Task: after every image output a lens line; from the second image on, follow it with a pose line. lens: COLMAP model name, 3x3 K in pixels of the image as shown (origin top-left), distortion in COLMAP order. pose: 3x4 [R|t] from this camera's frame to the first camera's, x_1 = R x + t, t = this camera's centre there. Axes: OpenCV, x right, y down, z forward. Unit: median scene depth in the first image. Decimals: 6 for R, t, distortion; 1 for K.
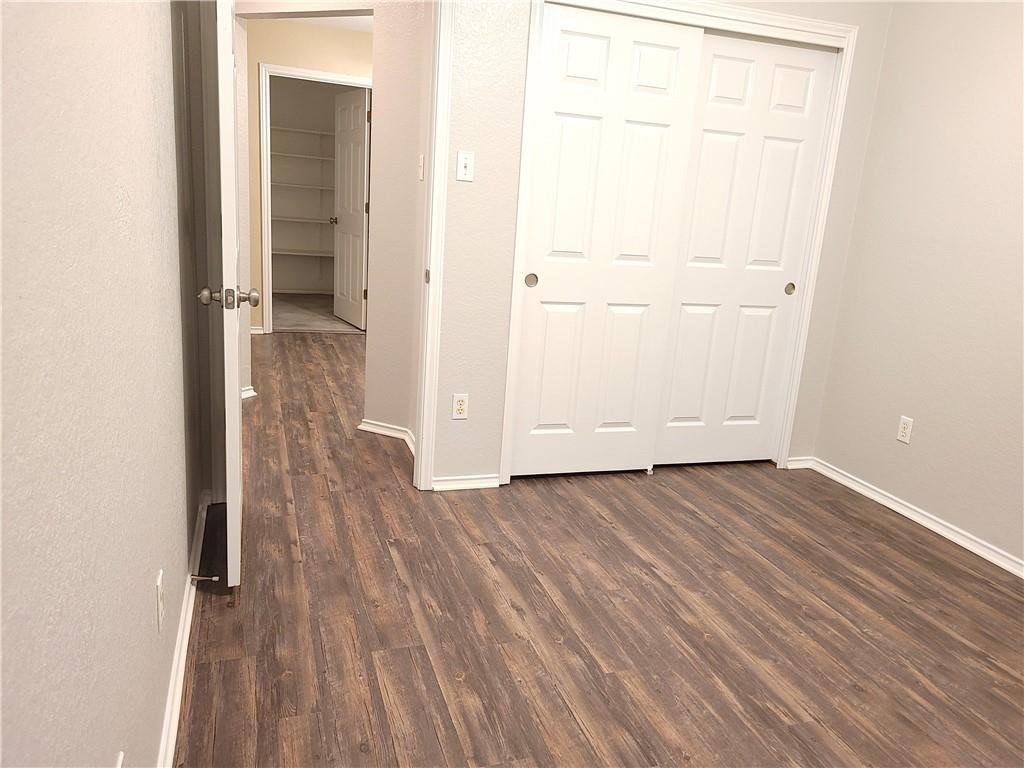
lens RADIAL K [[779.7, 0, 512.0], [0, 779.7, 384.0], [0, 0, 1]] dist [-0.117143, -0.000216]
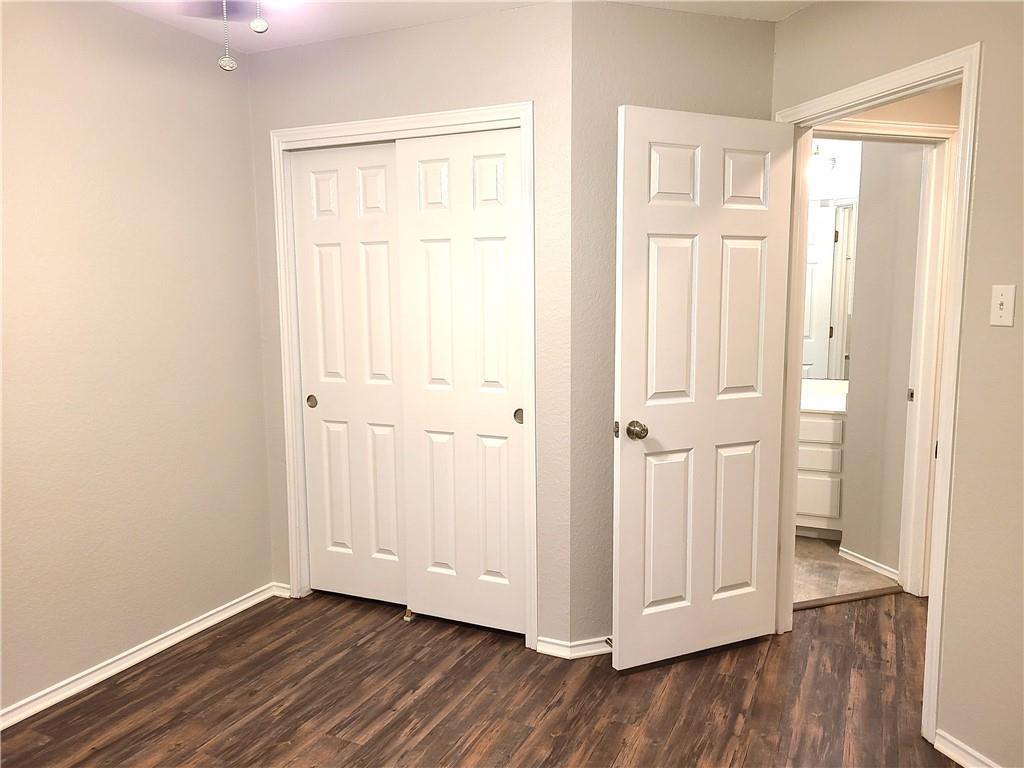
lens RADIAL K [[779.7, 0, 512.0], [0, 779.7, 384.0], [0, 0, 1]] dist [-0.117143, -0.000216]
pose [[0.731110, 0.003918, -0.682249, 0.741208], [-0.103276, 0.989096, -0.104993, -0.065364], [0.674398, 0.147221, 0.723542, 0.305730]]
